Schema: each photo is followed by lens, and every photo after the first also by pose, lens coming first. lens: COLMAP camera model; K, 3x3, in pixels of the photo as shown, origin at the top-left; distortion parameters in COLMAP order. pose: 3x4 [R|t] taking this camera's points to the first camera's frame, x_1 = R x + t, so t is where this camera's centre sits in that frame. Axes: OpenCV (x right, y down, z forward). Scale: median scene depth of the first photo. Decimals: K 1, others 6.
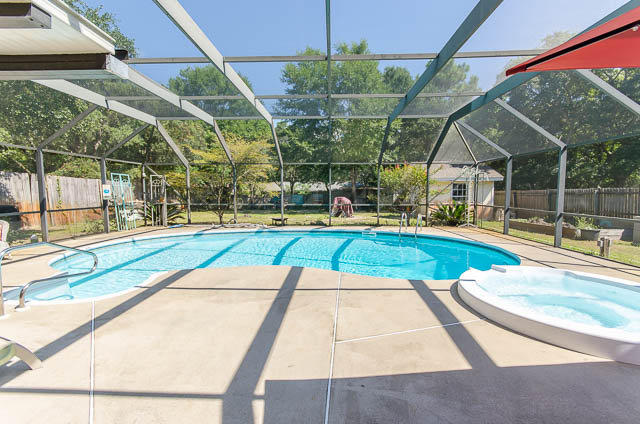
lens RADIAL K [[286.5, 0, 320.0], [0, 286.5, 212.0], [0, 0, 1]] dist [-0.000602, -0.000045]
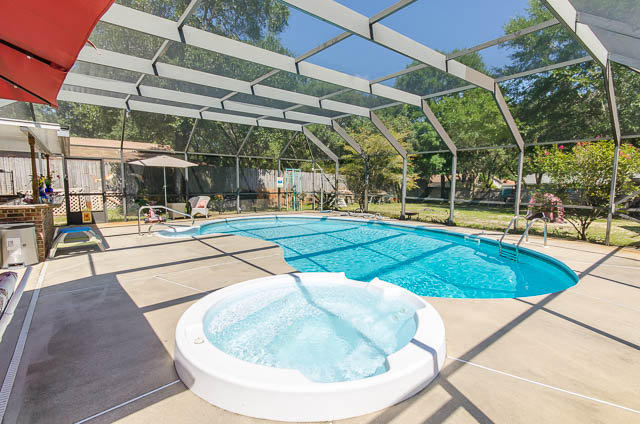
lens RADIAL K [[300.6, 0, 320.0], [0, 300.6, 212.0], [0, 0, 1]] dist [-0.002221, -0.000137]
pose [[0.661224, 0.080845, -0.745820, 0.469611], [-0.066600, 0.996577, 0.048981, -0.009098], [0.747227, 0.017284, 0.664345, 0.146390]]
